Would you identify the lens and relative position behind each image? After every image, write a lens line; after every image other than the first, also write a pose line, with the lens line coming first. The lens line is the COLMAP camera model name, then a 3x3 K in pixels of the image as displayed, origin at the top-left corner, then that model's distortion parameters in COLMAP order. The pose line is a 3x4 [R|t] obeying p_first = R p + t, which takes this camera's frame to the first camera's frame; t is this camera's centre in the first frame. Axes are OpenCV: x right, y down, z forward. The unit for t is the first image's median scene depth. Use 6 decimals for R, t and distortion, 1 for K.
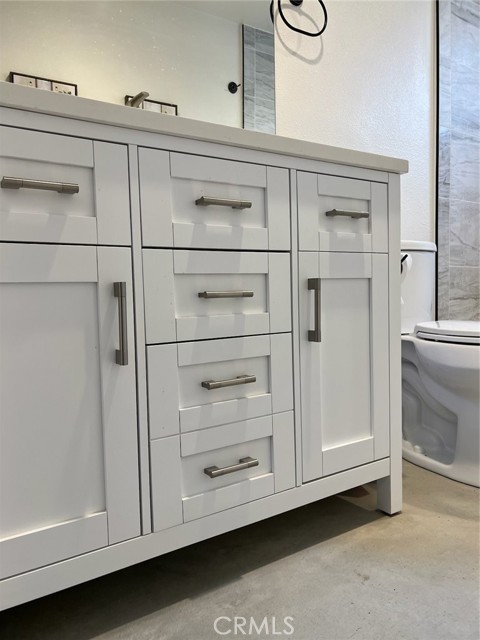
lens RADIAL K [[482.2, 0, 240.0], [0, 482.2, 320.0], [0, 0, 1]] dist [0.061211, -0.077941]
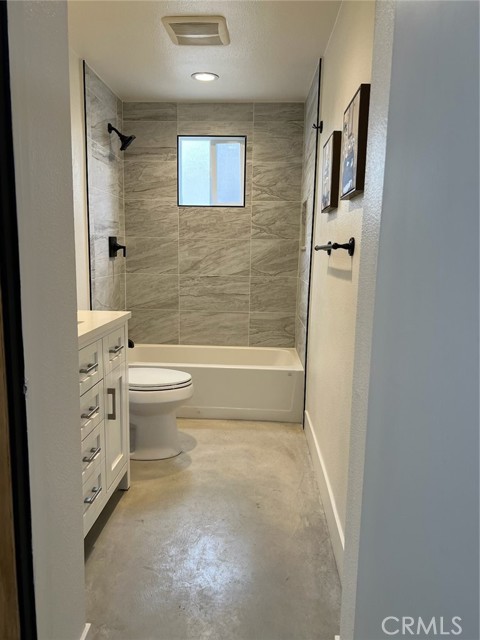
lens RADIAL K [[482.2, 0, 240.0], [0, 482.2, 320.0], [0, 0, 1]] dist [0.061211, -0.077941]
pose [[0.601990, -0.083747, 0.794100, -0.991188], [0.011572, 0.995295, 0.096193, -0.502634], [-0.798420, -0.048718, 0.600127, -0.544399]]
